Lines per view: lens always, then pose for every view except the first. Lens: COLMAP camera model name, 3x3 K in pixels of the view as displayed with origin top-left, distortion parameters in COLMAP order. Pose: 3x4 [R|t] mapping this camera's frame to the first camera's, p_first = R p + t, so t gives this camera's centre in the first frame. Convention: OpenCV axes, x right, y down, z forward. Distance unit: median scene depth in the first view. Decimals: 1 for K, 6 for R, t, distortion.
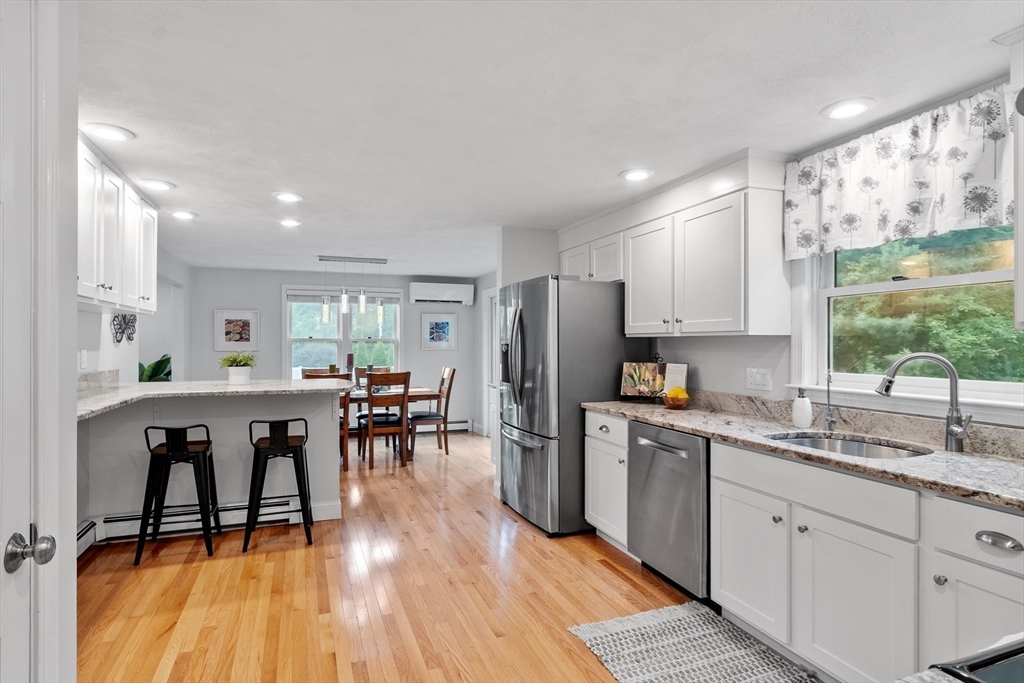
lens RADIAL K [[522.8, 0, 490.7], [0, 522.8, 343.4], [0, 0, 1]] dist [0.002231, 0.000210]
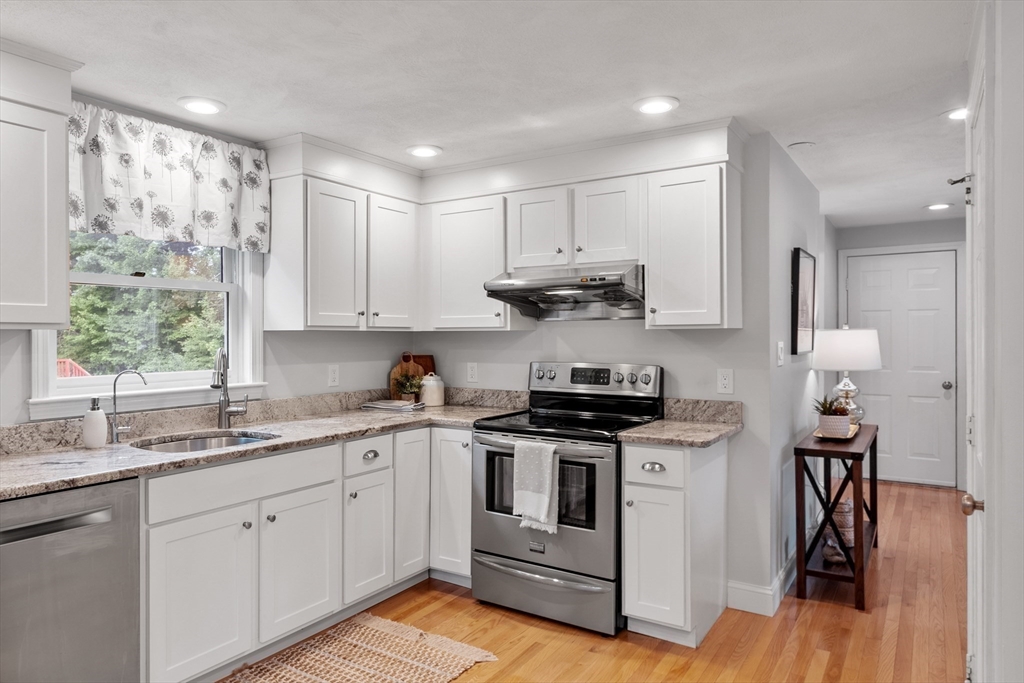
lens RADIAL K [[673.3, 0, 490.6], [0, 673.3, 335.2], [0, 0, 1]] dist [-0.000205, 0.000466]
pose [[-0.604827, -0.000162, 0.796357, -0.581052], [0.002003, 0.999997, 0.001725, -0.009729], [-0.796354, 0.002638, -0.604825, 1.152999]]
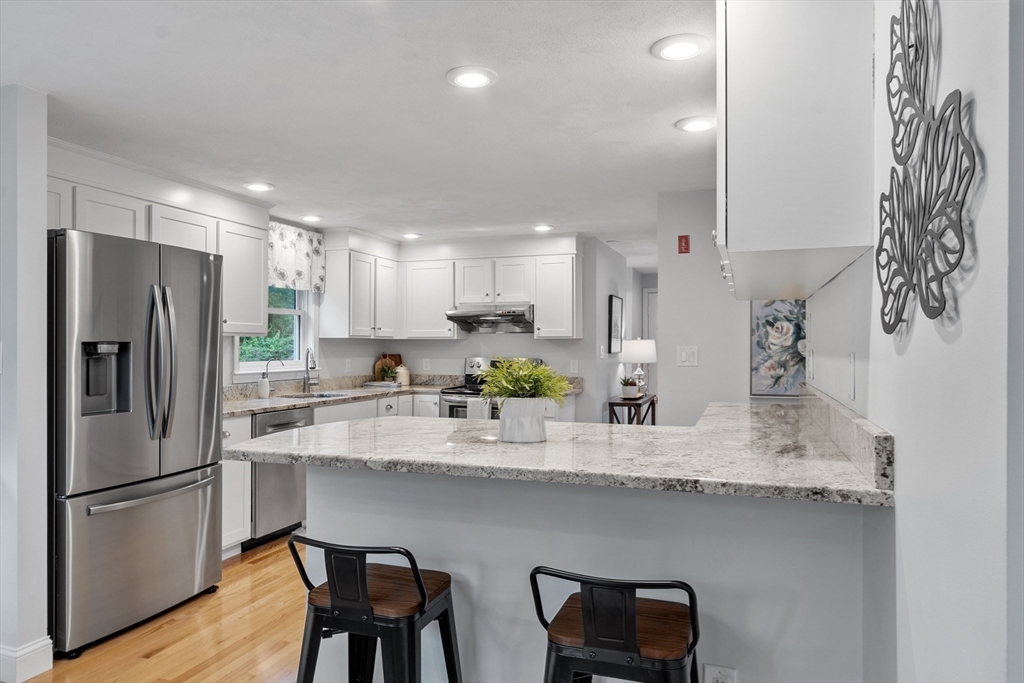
lens RADIAL K [[697.6, 0, 512.0], [0, 697.6, 341.5], [0, 0, 1]] dist [0.000797, -0.000137]
pose [[-0.784834, 0.001065, 0.619705, -1.231961], [-0.002827, 0.999982, -0.005298, 0.005656], [-0.619700, -0.005910, -0.784817, 2.164584]]
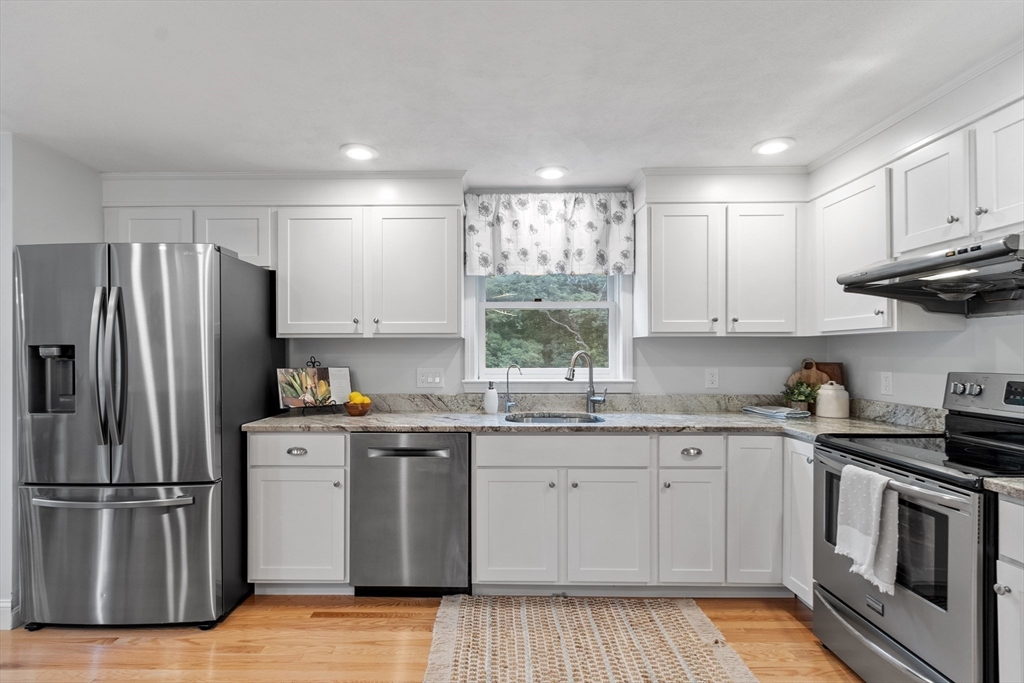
lens RADIAL K [[509.4, 0, 487.9], [0, 509.4, 350.0], [0, 0, 1]] dist [0.001529, 0.000576]
pose [[0.354193, 0.003876, 0.935164, -0.532229], [0.002864, 0.999982, -0.005229, 0.017855], [-0.935168, 0.004530, 0.354175, 0.590862]]
